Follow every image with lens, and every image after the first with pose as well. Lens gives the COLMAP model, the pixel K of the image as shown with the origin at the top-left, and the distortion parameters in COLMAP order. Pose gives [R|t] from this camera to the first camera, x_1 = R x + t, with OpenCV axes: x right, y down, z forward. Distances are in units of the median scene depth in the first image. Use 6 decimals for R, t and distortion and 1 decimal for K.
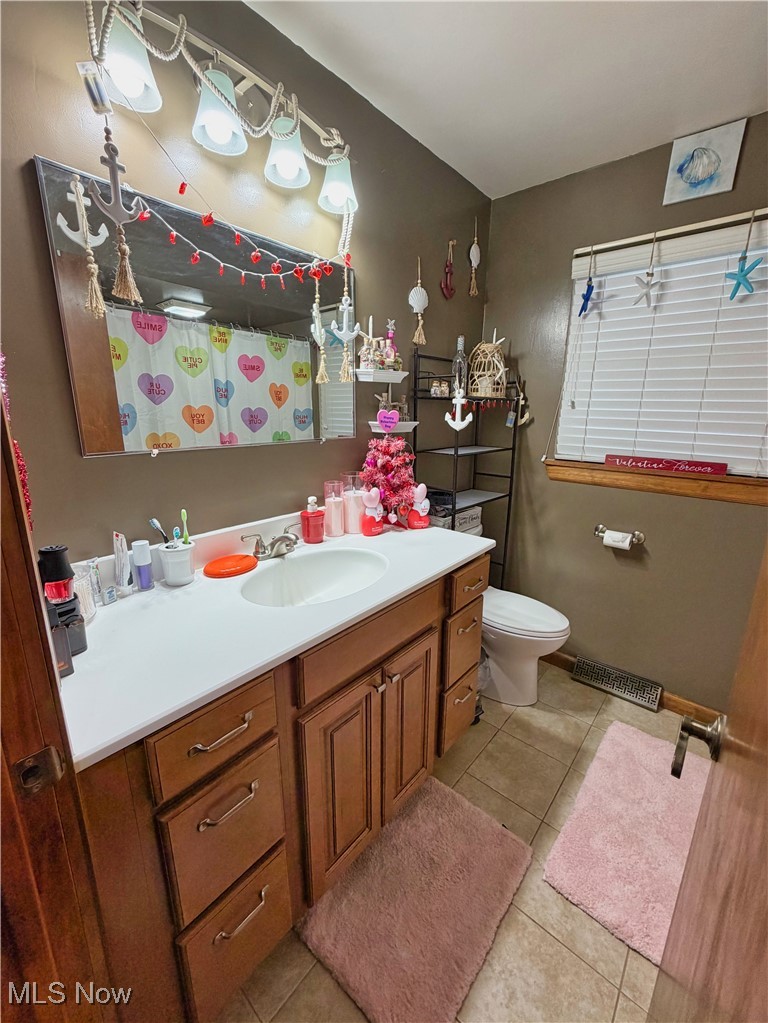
lens RADIAL K [[413.9, 0, 385.6], [0, 413.9, 509.1], [0, 0, 1]] dist [-0.002779, -0.000067]
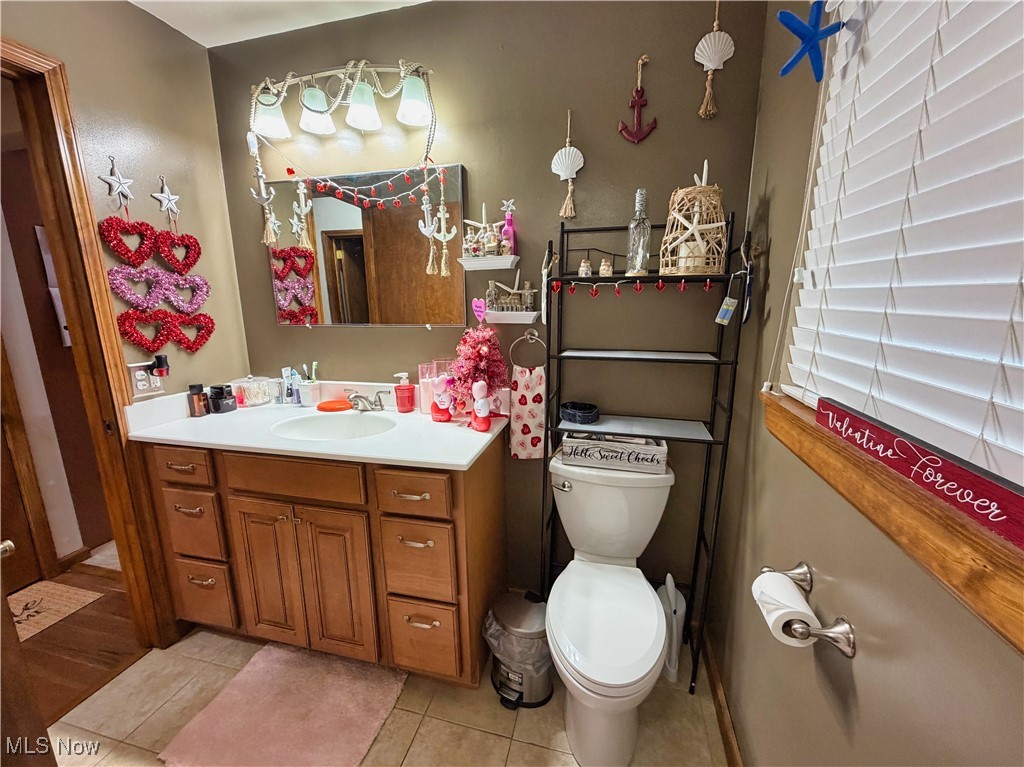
lens RADIAL K [[409.9, 0, 511.7], [0, 409.9, 384.5], [0, 0, 1]] dist [-0.001598, 0.000313]
pose [[0.445283, 0.161528, -0.880700, 0.811715], [-0.204372, 0.975964, 0.075669, -0.121123], [0.871754, 0.146297, 0.467592, 0.594712]]
